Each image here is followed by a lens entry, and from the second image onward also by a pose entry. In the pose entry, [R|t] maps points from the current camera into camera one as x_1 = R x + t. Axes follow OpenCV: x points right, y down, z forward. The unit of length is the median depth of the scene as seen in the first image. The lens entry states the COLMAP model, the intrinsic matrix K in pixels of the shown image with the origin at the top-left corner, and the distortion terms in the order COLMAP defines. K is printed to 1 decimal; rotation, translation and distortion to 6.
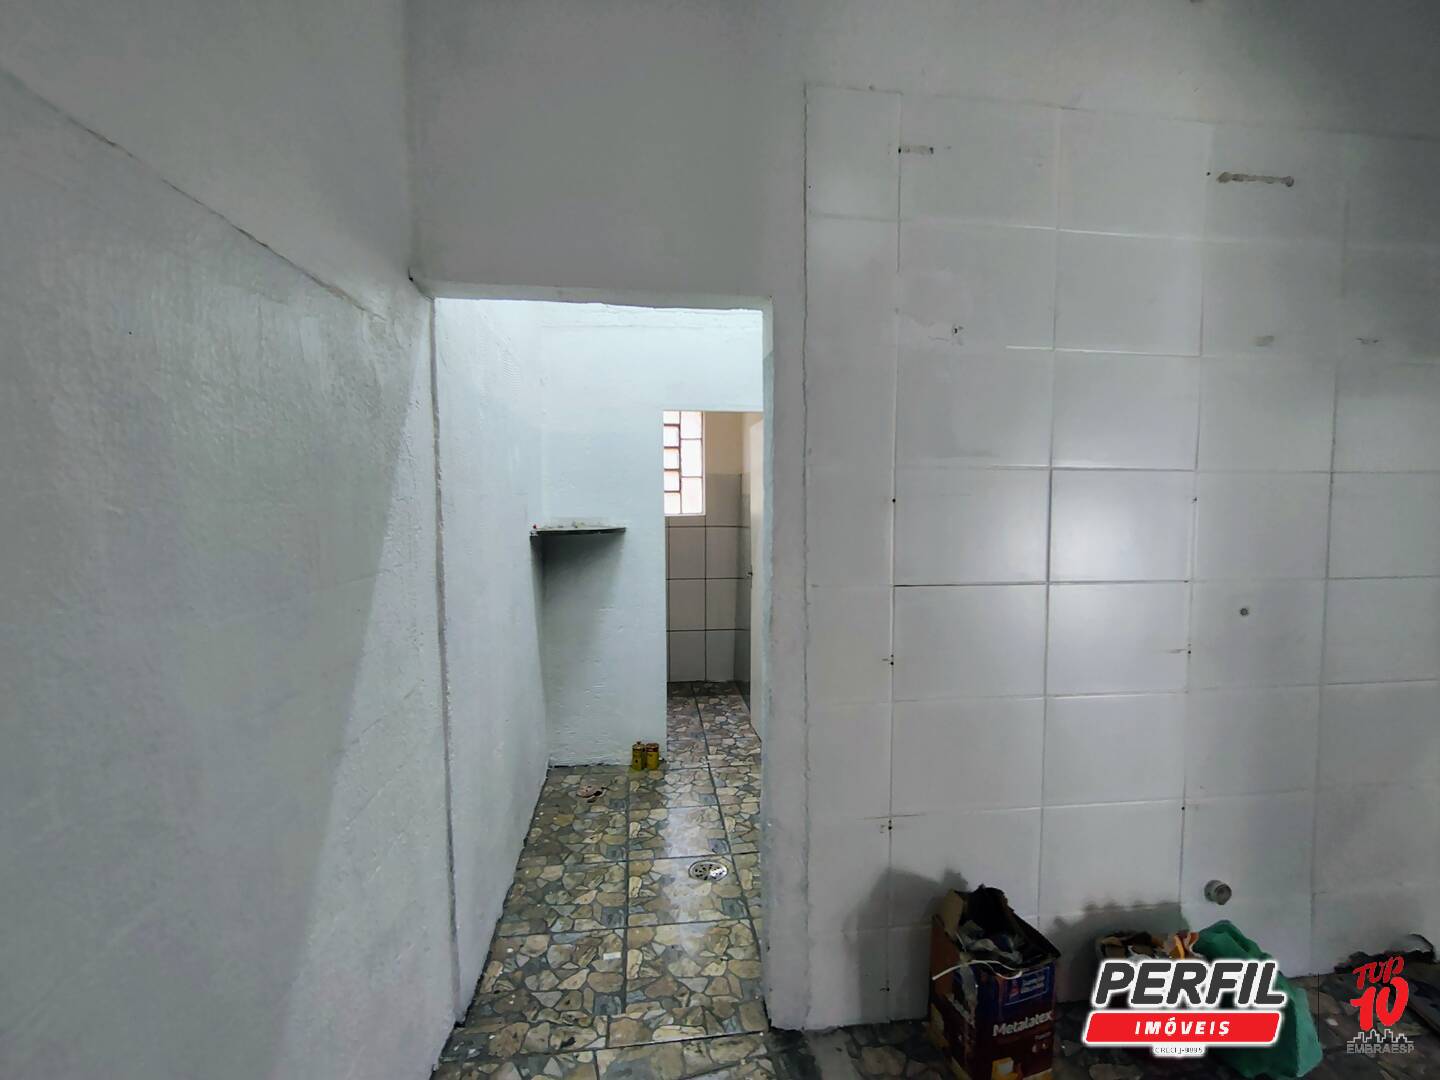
lens RADIAL K [[657.4, 0, 719.6], [0, 657.4, 541.0], [0, 0, 1]] dist [-0.009734, 0.003330]
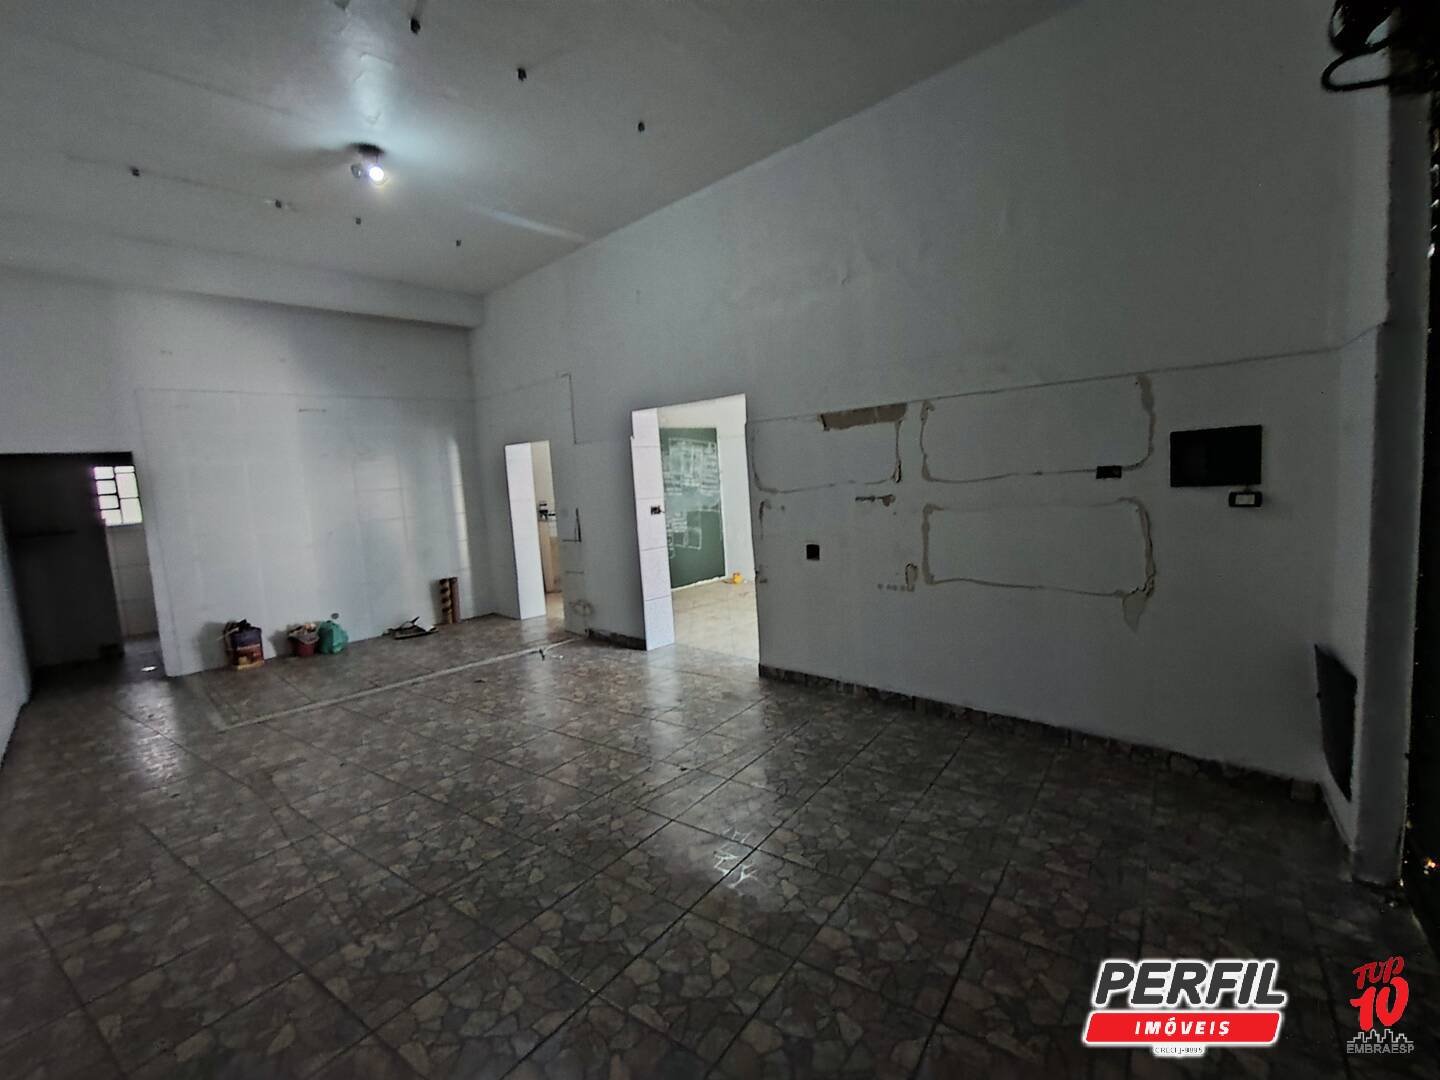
lens RADIAL K [[657.4, 0, 724.5], [0, 657.4, 539.6], [0, 0, 1]] dist [-0.009734, 0.003330]
pose [[0.786195, -0.112716, 0.607612, 0.075033], [0.102218, 0.993401, 0.052021, 0.039322], [-0.609466, 0.021210, 0.792529, -0.684712]]
